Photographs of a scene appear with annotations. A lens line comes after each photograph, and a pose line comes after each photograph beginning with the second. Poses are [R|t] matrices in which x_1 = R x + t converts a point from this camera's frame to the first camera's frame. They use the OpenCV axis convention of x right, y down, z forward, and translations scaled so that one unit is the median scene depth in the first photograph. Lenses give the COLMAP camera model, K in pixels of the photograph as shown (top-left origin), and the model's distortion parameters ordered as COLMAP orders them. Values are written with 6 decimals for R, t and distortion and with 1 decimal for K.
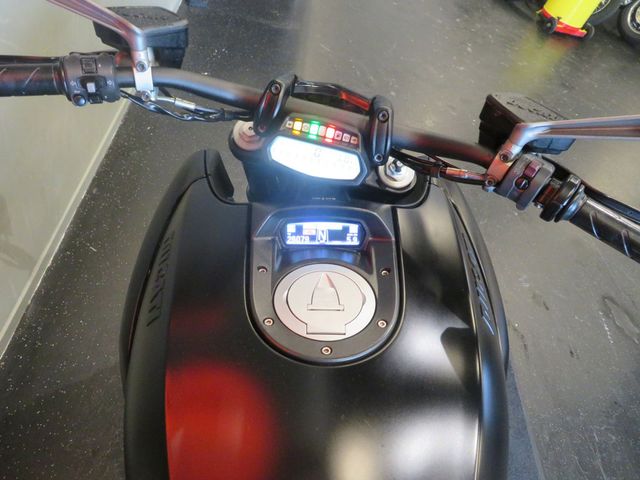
lens RADIAL K [[453.8, 0, 321.9], [0, 453.8, 237.0], [0, 0, 1]] dist [-0.011166, -0.002735]
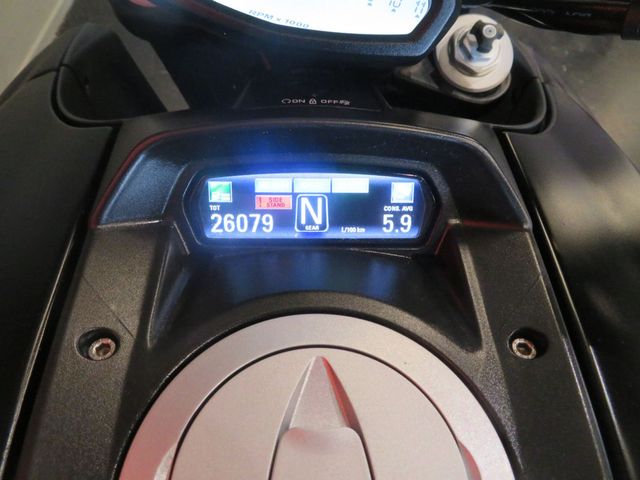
lens RADIAL K [[453.8, 0, 321.9], [0, 453.8, 237.0], [0, 0, 1]] dist [-0.011166, -0.002735]
pose [[0.999952, -0.005094, 0.008392, 0.005562], [0.003913, 0.990807, 0.135228, -0.030688], [-0.009003, -0.135188, 0.990779, 0.657817]]
